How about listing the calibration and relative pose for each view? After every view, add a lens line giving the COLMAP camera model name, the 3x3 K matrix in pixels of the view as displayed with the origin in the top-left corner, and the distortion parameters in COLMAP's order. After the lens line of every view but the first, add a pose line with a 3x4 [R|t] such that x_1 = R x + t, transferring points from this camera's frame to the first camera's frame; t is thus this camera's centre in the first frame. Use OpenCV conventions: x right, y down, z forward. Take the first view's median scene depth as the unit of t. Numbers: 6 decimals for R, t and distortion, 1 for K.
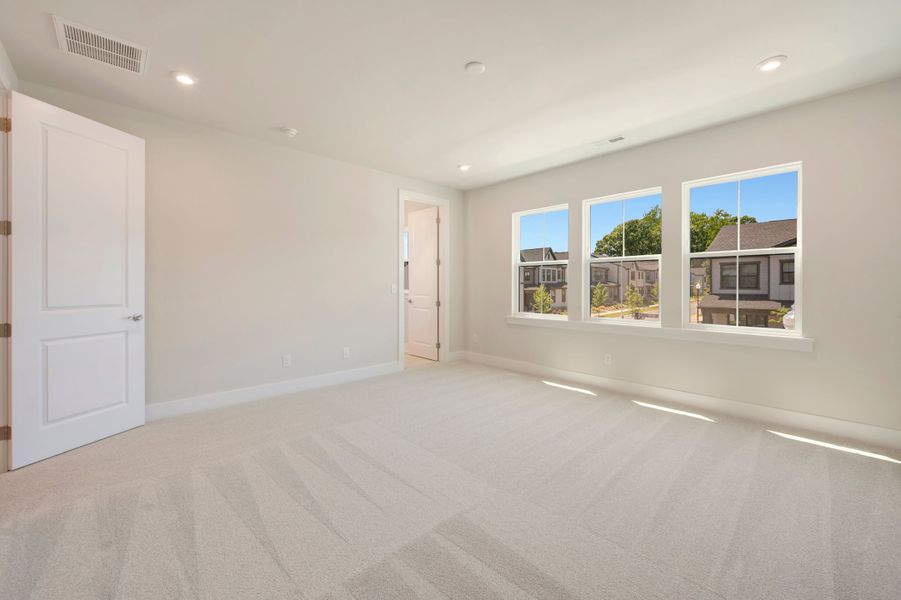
lens RADIAL K [[361.6, 0, 450.6], [0, 361.6, 293.6], [0, 0, 1]] dist [-0.001565, -0.000360]
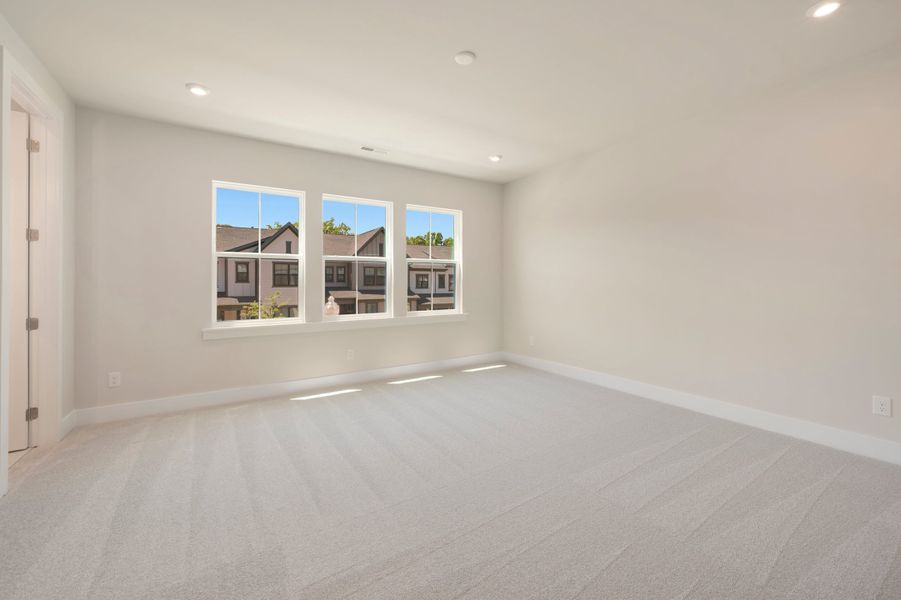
lens RADIAL K [[361.6, 0, 437.6], [0, 361.6, 284.1], [0, 0, 1]] dist [-0.001565, -0.000360]
pose [[0.198625, -0.004395, 0.980066, -0.199274], [0.026340, 0.999653, -0.000856, -0.004676], [-0.979722, 0.025985, 0.198672, 0.206847]]
